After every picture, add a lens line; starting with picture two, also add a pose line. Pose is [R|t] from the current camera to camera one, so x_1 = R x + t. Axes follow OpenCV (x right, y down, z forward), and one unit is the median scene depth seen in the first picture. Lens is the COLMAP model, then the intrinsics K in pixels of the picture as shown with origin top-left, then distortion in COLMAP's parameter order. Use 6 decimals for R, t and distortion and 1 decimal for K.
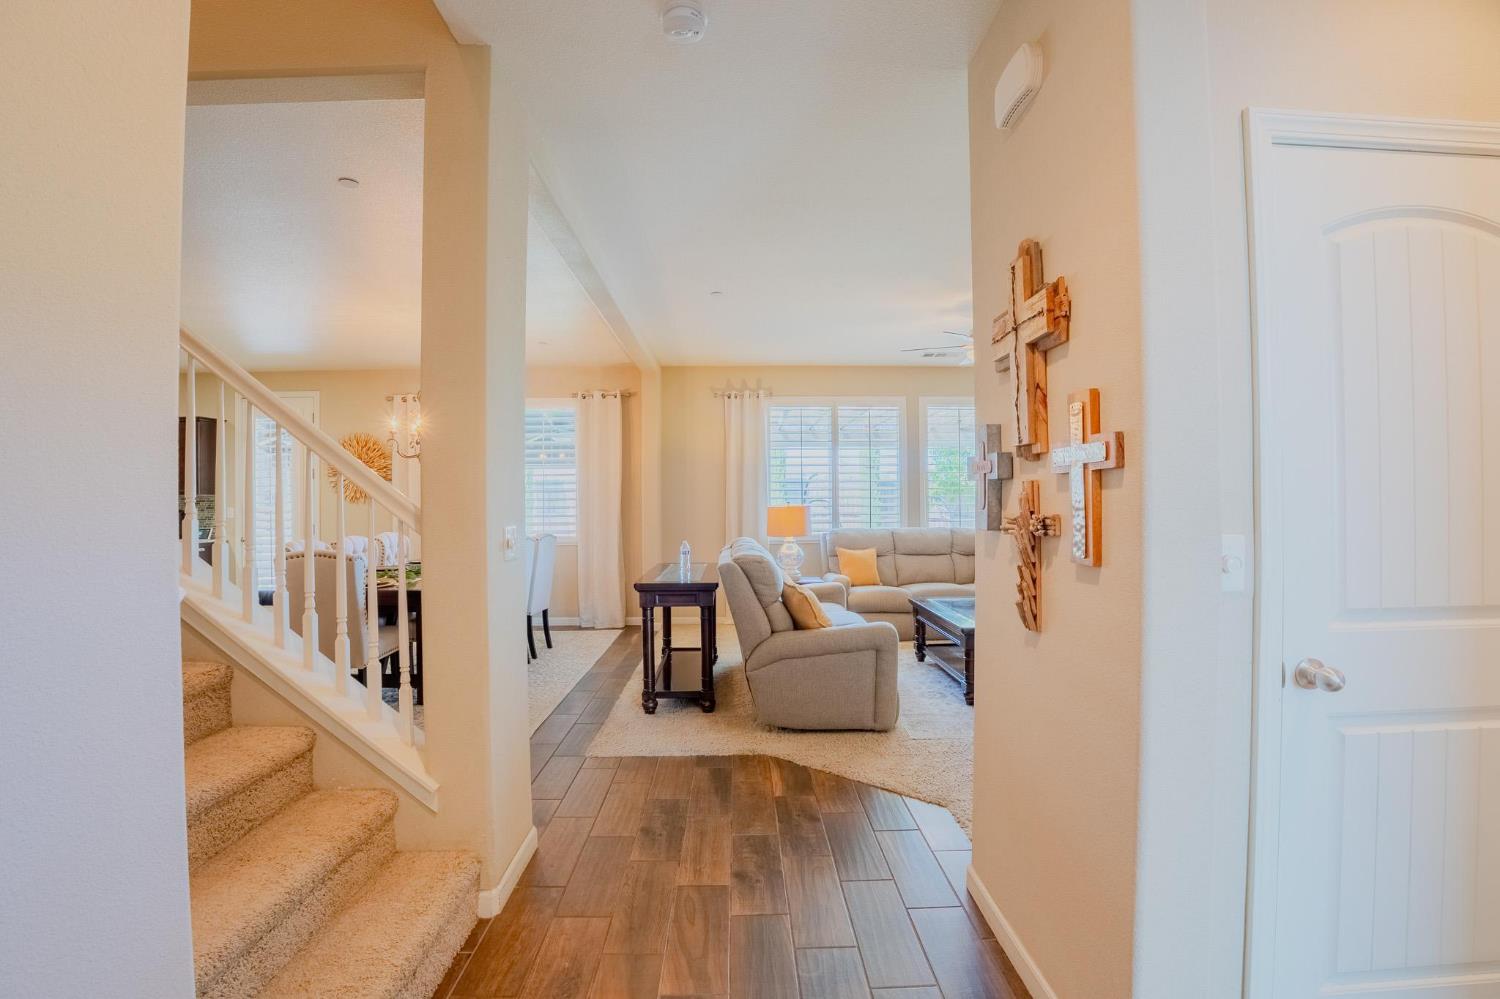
lens RADIAL K [[666.9, 0, 748.1], [0, 666.9, 500.7], [0, 0, 1]] dist [-0.073886, 0.017856]
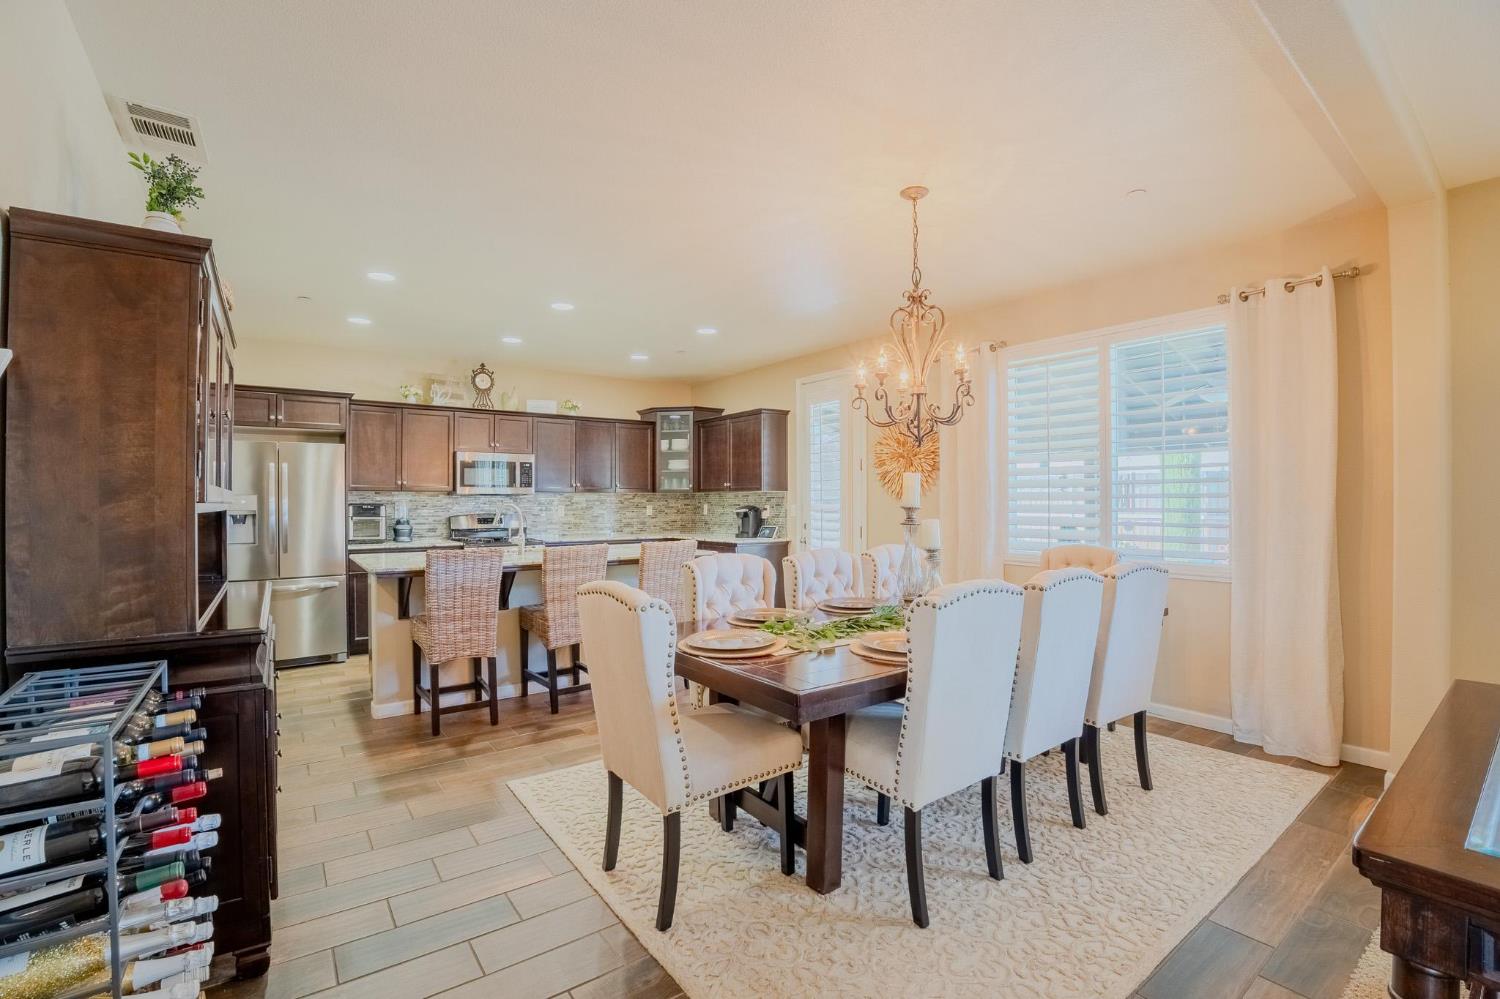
lens RADIAL K [[666.9, 0, 748.1], [0, 666.9, 500.7], [0, 0, 1]] dist [-0.073886, 0.017856]
pose [[0.580481, 0.004365, -0.814262, -0.067071], [-0.001276, 0.999989, 0.004451, 0.000540], [0.814273, -0.001545, 0.580480, 0.399846]]
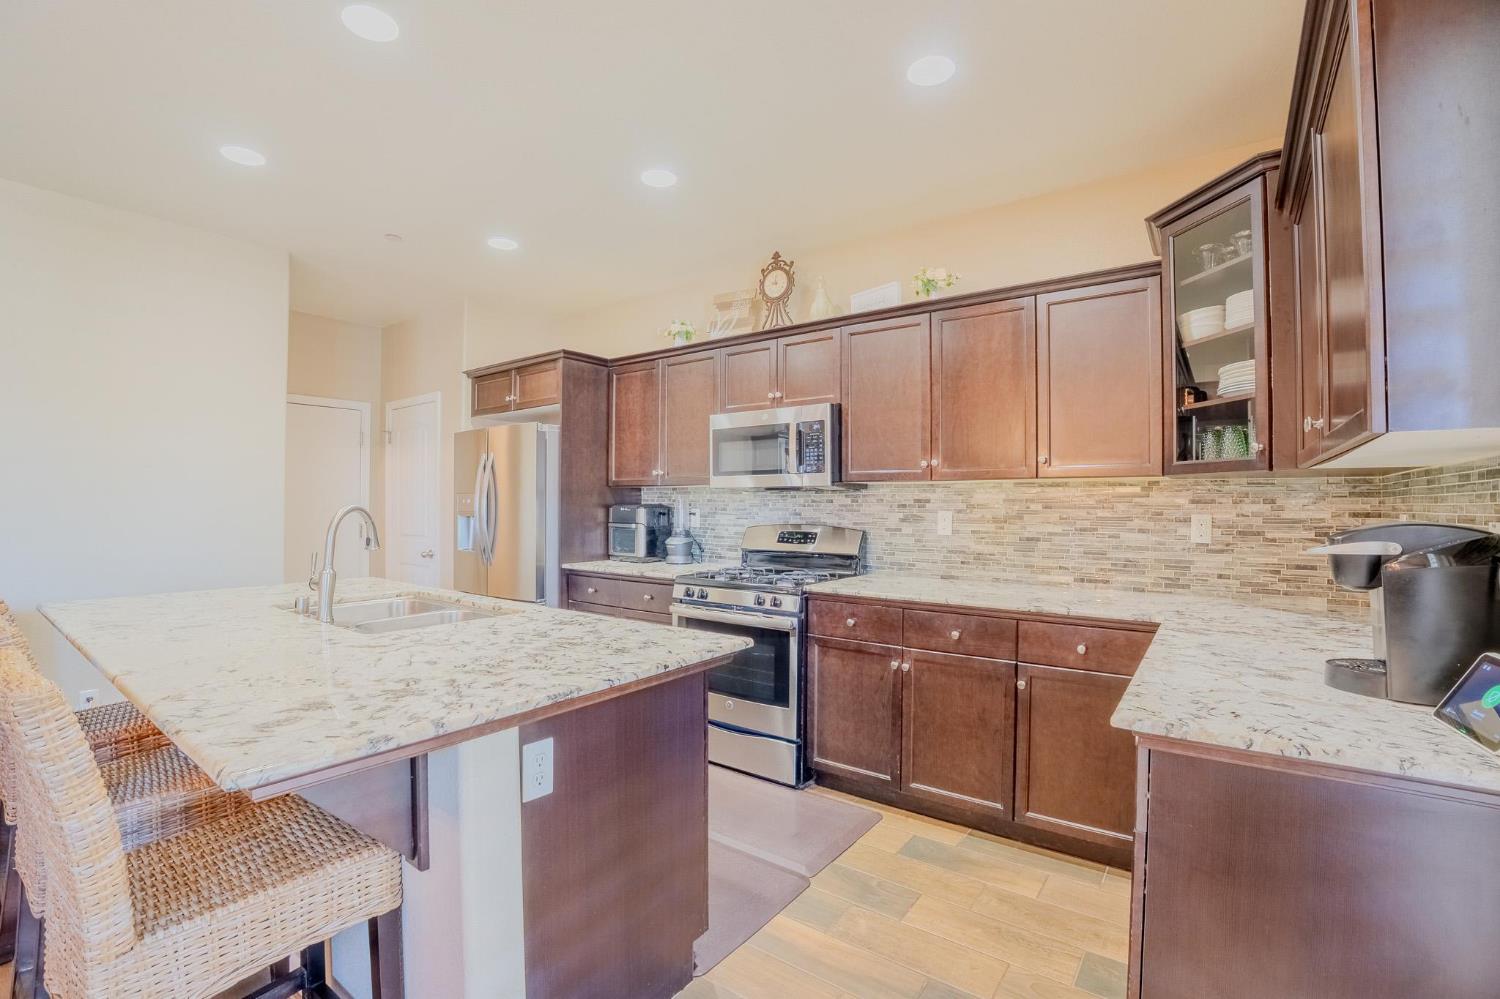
lens RADIAL K [[666.9, 0, 748.1], [0, 666.9, 500.7], [0, 0, 1]] dist [-0.073886, 0.017856]
pose [[-0.613304, 0.004128, -0.789836, -0.626261], [0.001615, 0.999991, 0.003973, 0.003681], [0.789845, 0.001161, -0.613305, 0.941039]]
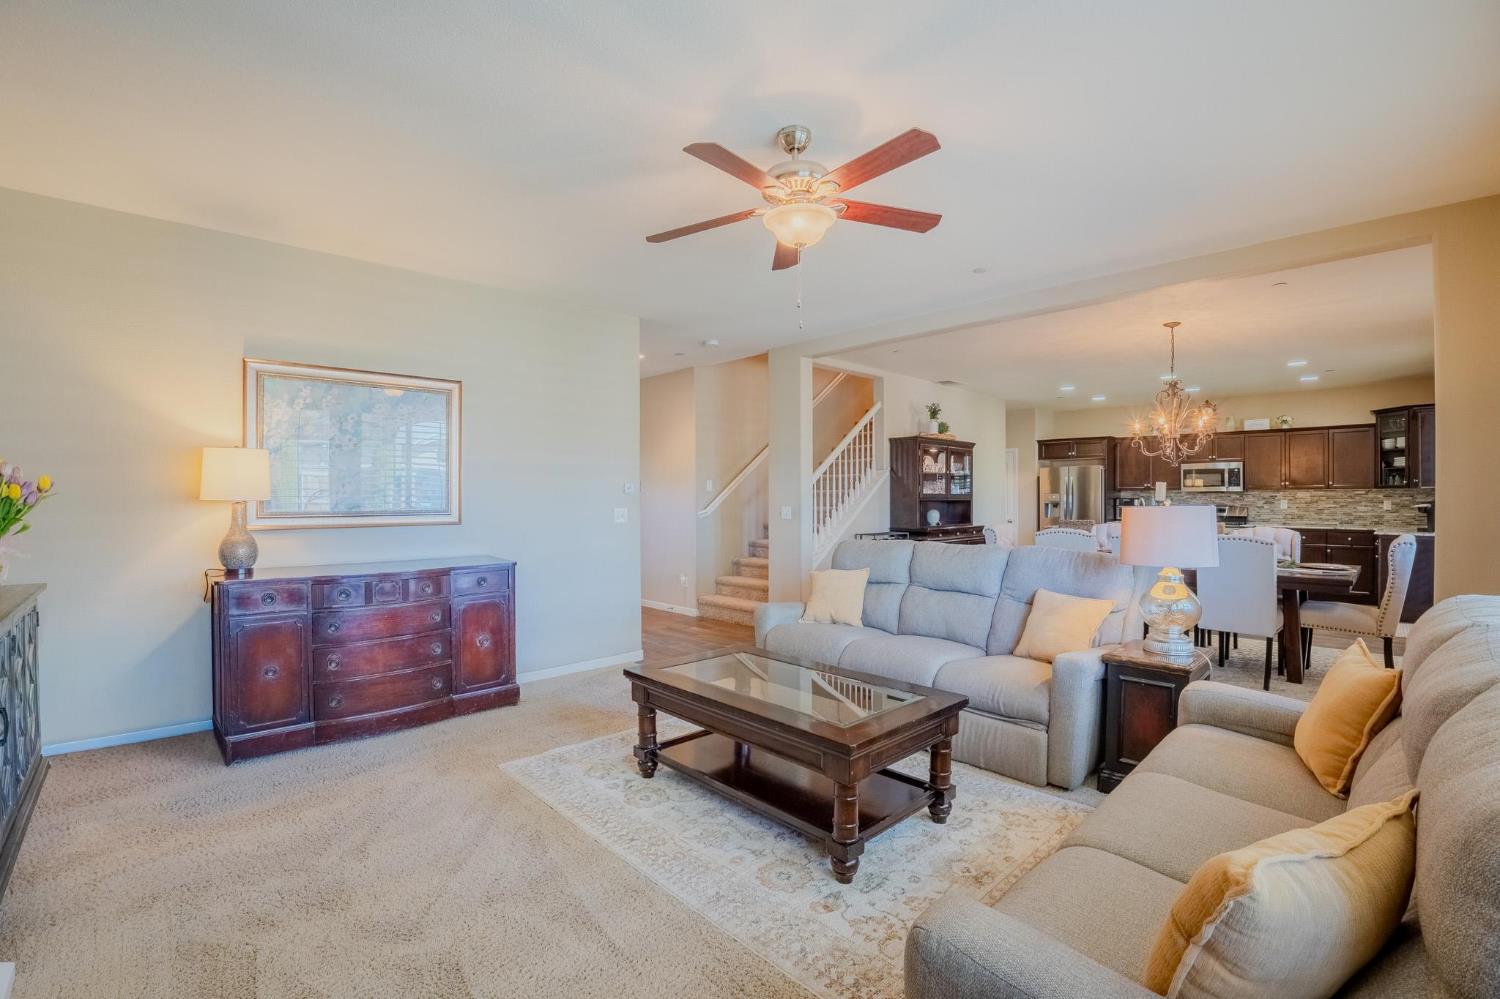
lens RADIAL K [[666.9, 0, 748.1], [0, 666.9, 500.7], [0, 0, 1]] dist [-0.073886, 0.017856]
pose [[-0.744719, 0.010605, -0.667294, 0.532229], [0.005665, 0.999938, 0.009569, -0.003415], [0.667354, 0.003346, -0.744733, 0.993284]]
